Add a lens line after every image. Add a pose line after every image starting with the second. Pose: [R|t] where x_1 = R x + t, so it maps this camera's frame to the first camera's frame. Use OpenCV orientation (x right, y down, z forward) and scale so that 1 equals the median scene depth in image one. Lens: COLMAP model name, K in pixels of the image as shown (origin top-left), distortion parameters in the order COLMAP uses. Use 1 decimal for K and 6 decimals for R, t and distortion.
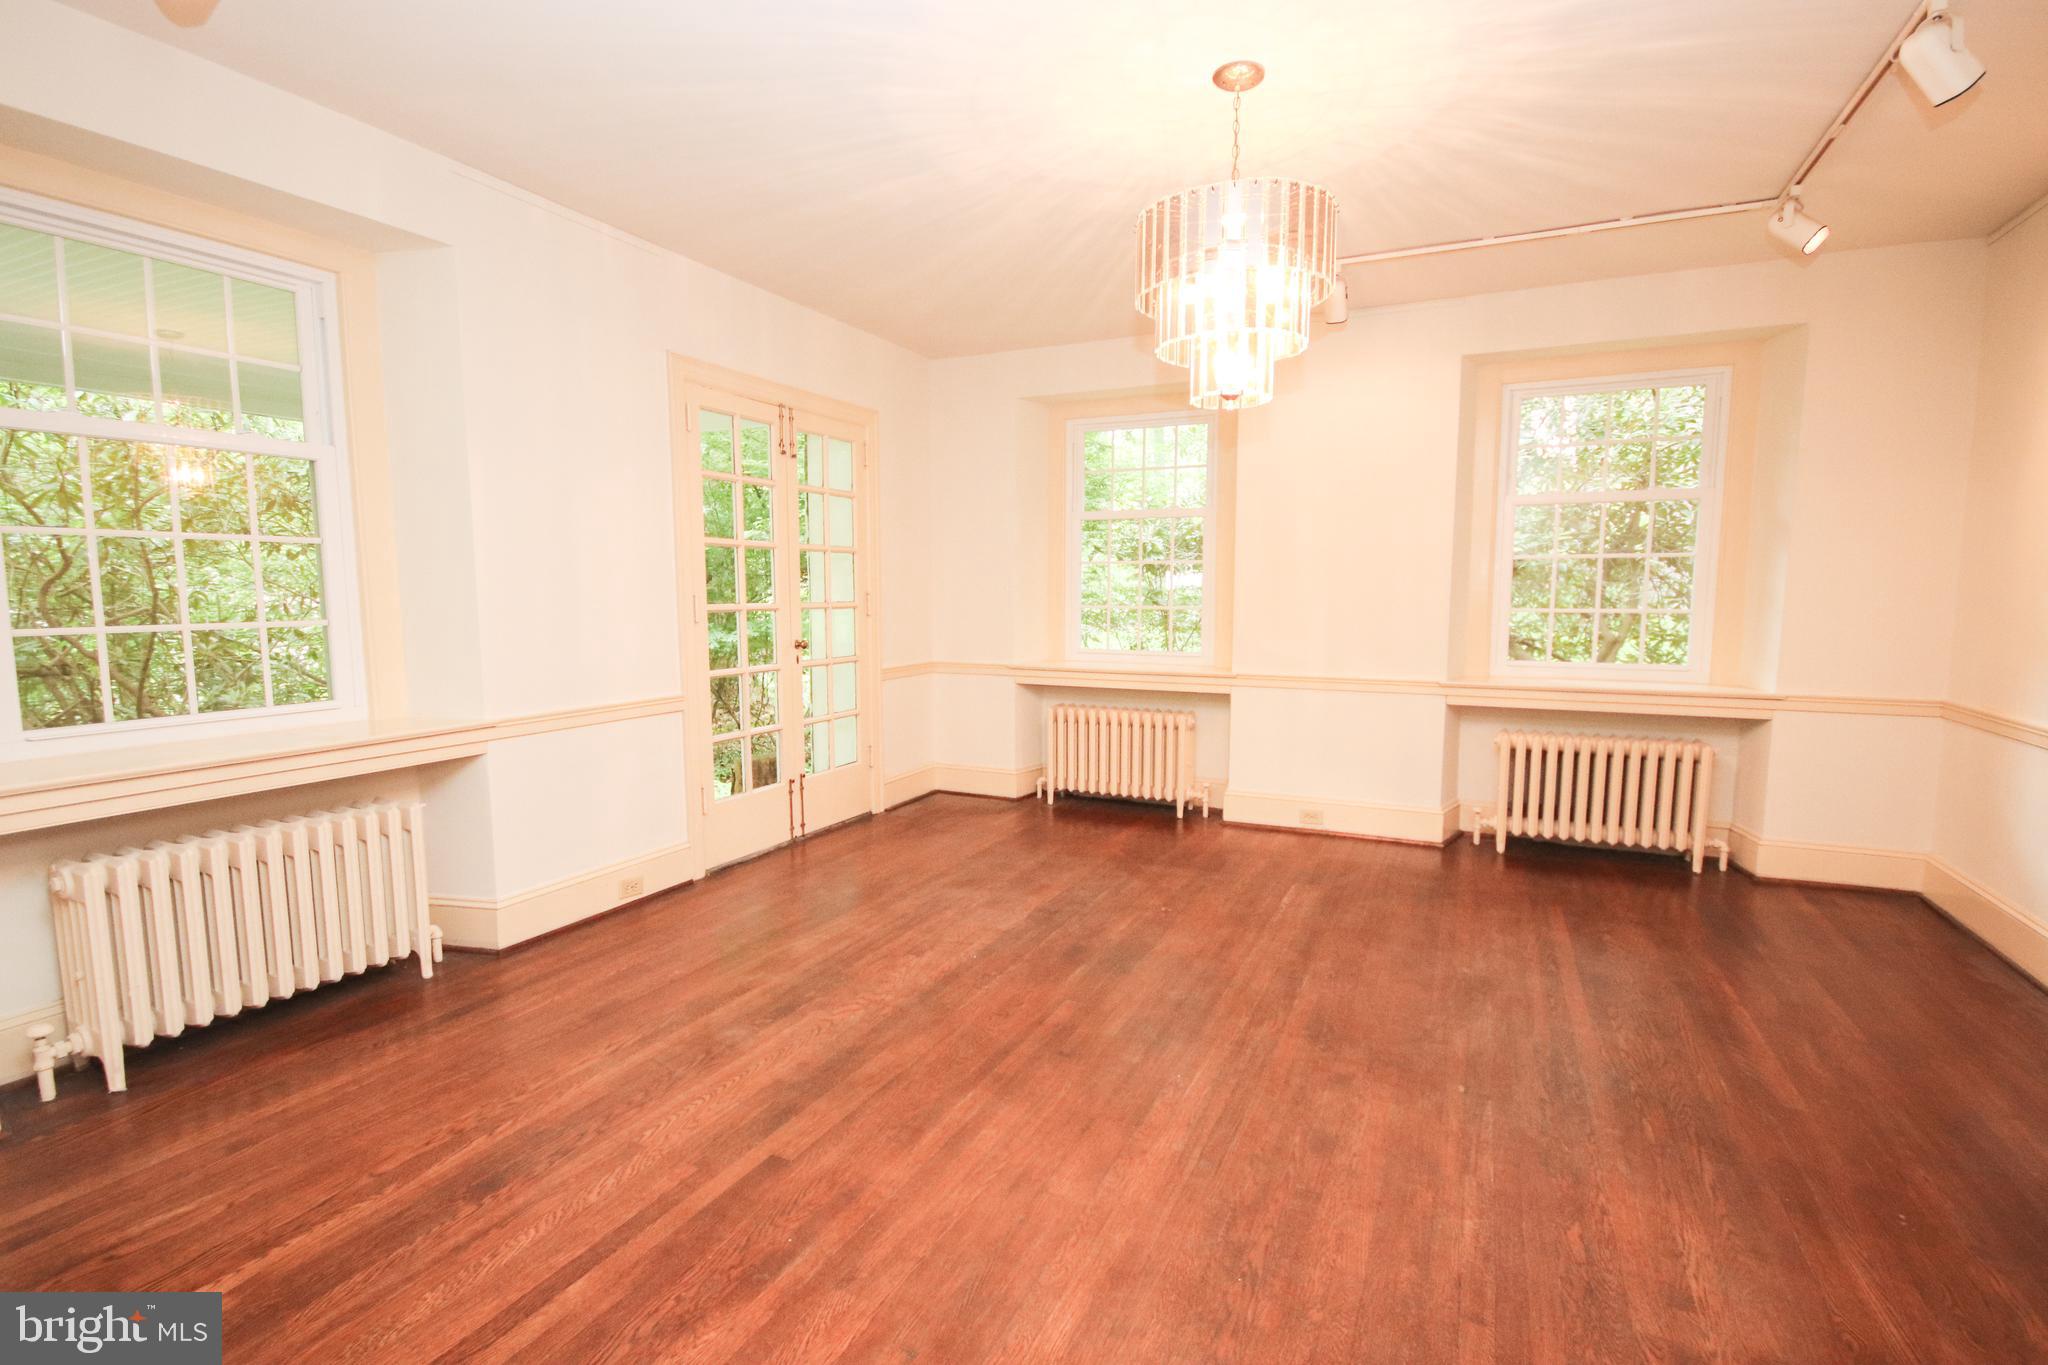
lens RADIAL K [[945.7, 0, 1017.8], [0, 945.7, 701.7], [0, 0, 1]] dist [0.006700, -0.012593]
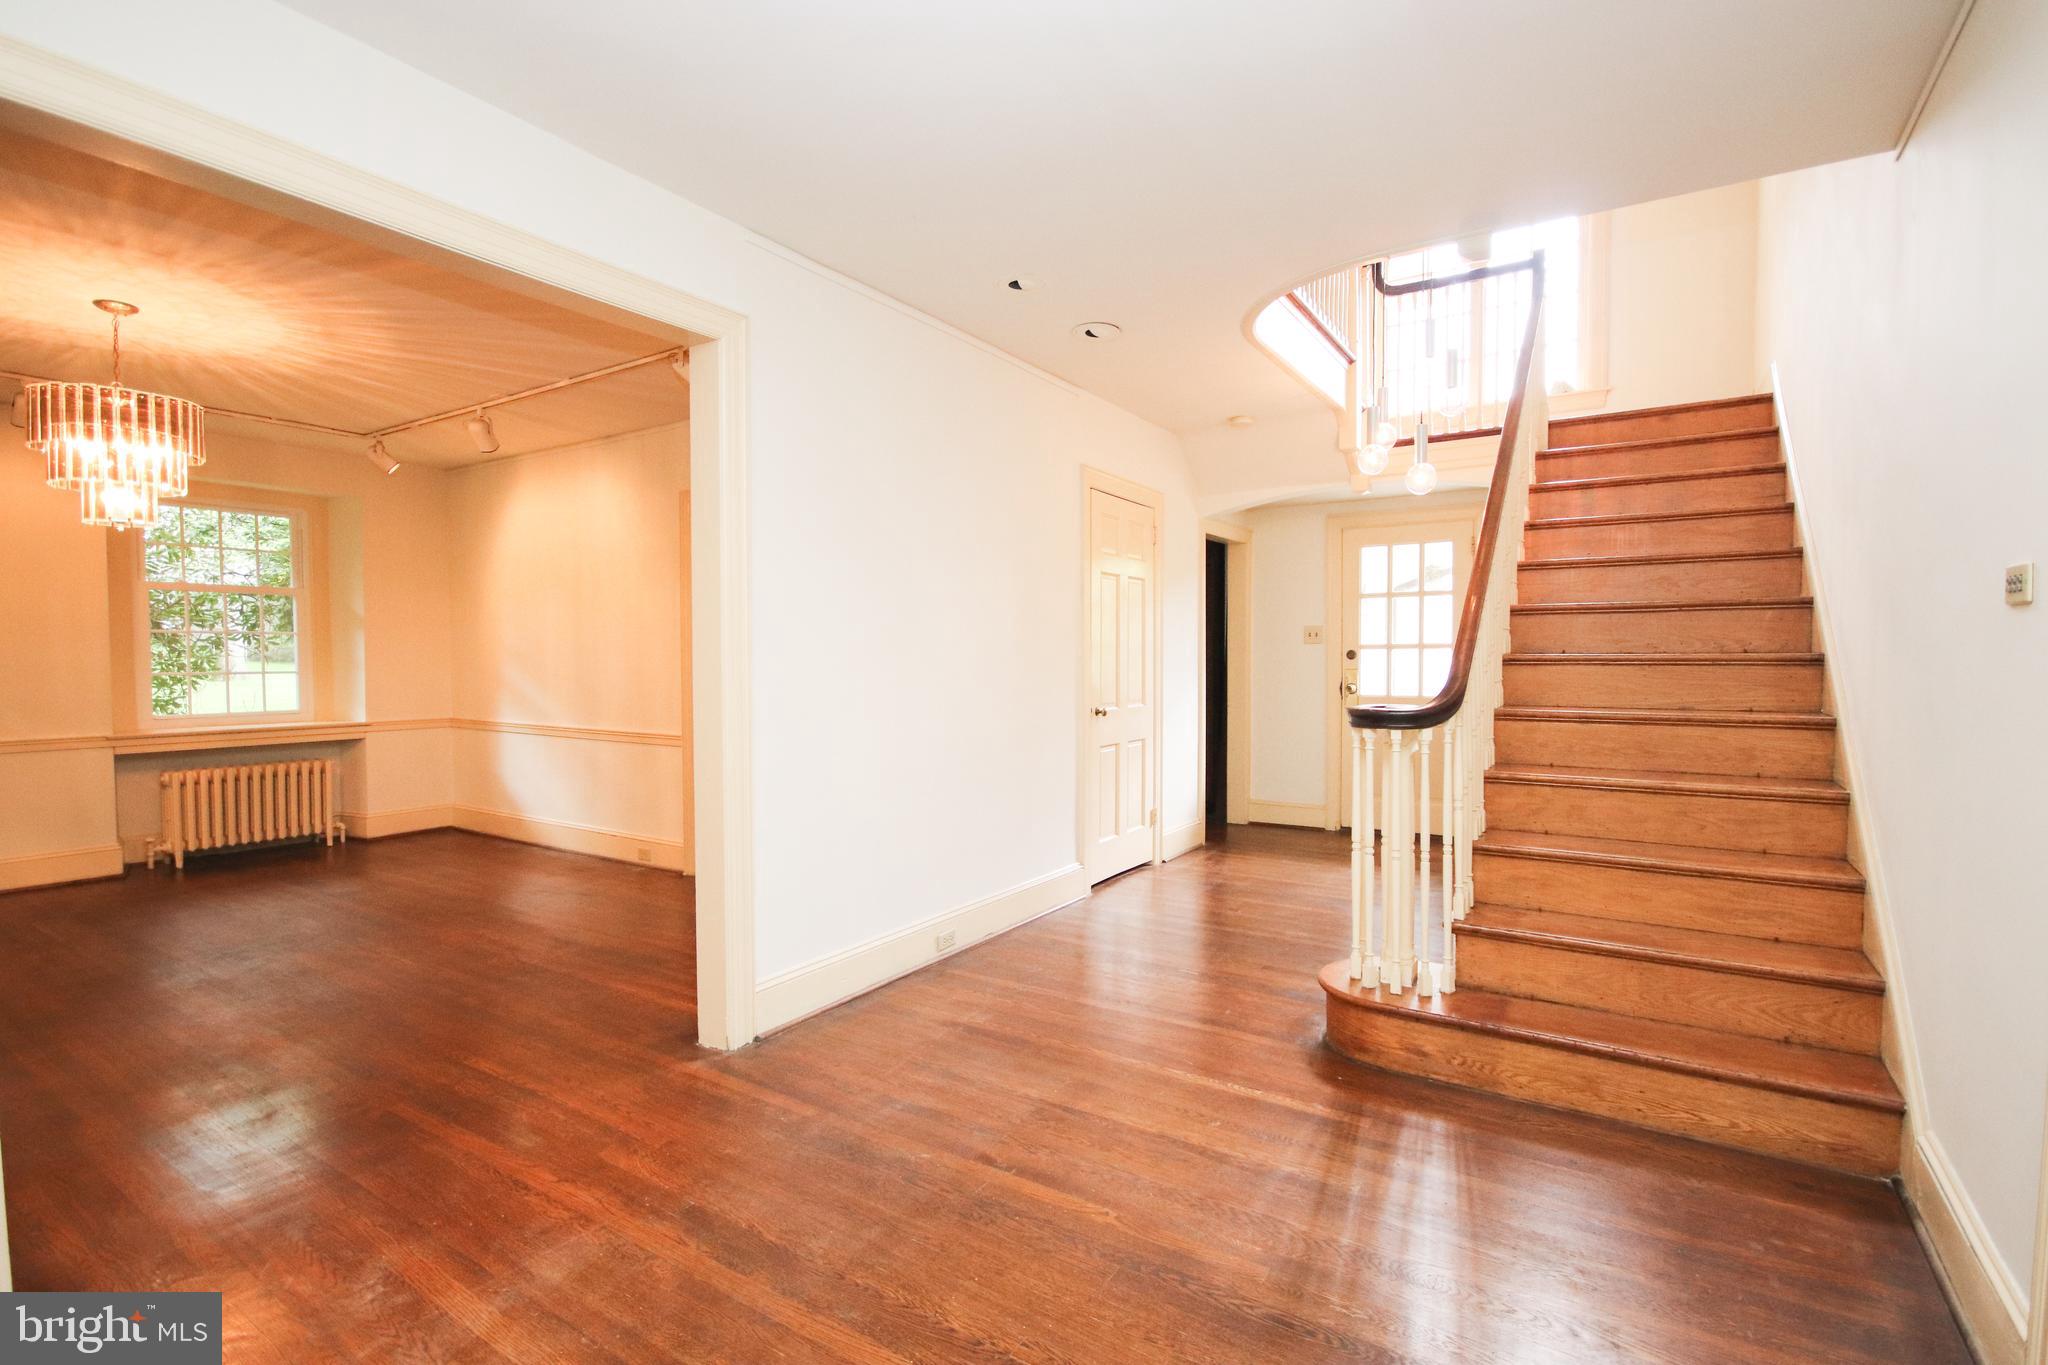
lens RADIAL K [[945.7, 0, 1025.4], [0, 945.7, 680.2], [0, 0, 1]] dist [0.006700, -0.012593]
pose [[0.124081, -0.023677, 0.991990, -0.616925], [0.115877, 0.993221, 0.009212, 0.034554], [-0.985483, 0.113806, 0.125983, -0.296374]]
